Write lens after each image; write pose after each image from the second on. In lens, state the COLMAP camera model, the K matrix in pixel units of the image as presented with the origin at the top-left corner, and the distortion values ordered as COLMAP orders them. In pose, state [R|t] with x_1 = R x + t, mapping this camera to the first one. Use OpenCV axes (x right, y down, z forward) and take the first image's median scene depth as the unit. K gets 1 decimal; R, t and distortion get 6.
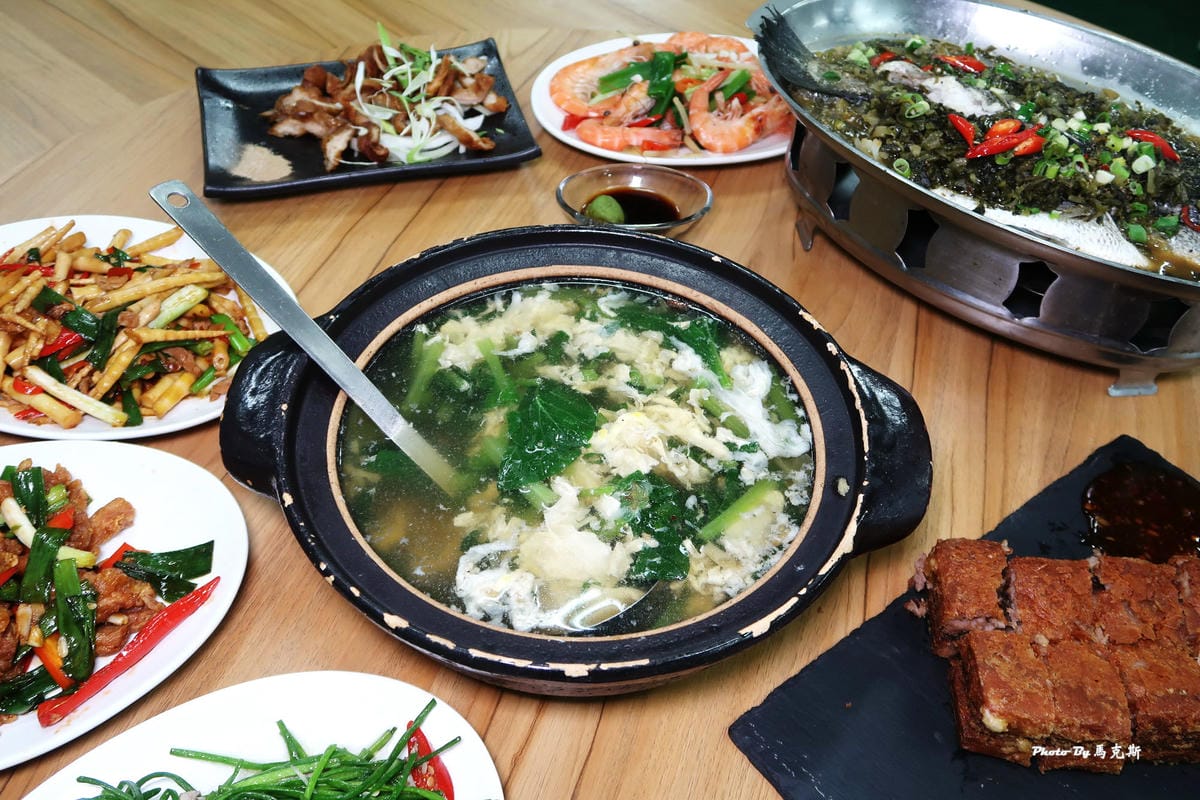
lens RADIAL K [[1041.4, 0, 600.0], [0, 1041.4, 400.0], [0, 0, 1]] dist [0.006095, -0.060734]
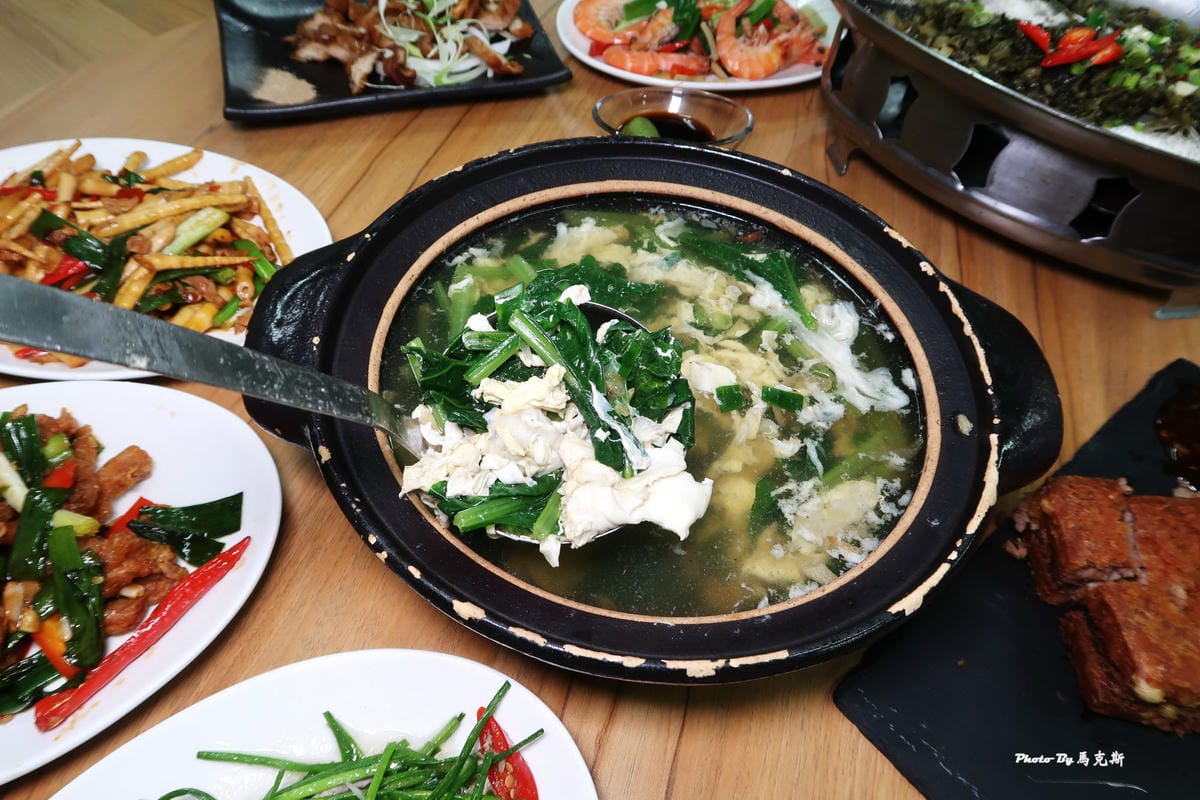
lens RADIAL K [[815.8, 0, 600.0], [0, 815.8, 400.0], [0, 0, 1]] dist [-0.028297, -0.002816]
pose [[0.999227, -0.014305, 0.036612, -0.080390], [0.010997, 0.995972, 0.088992, -0.001277], [-0.037737, -0.088520, 0.995359, 0.271230]]
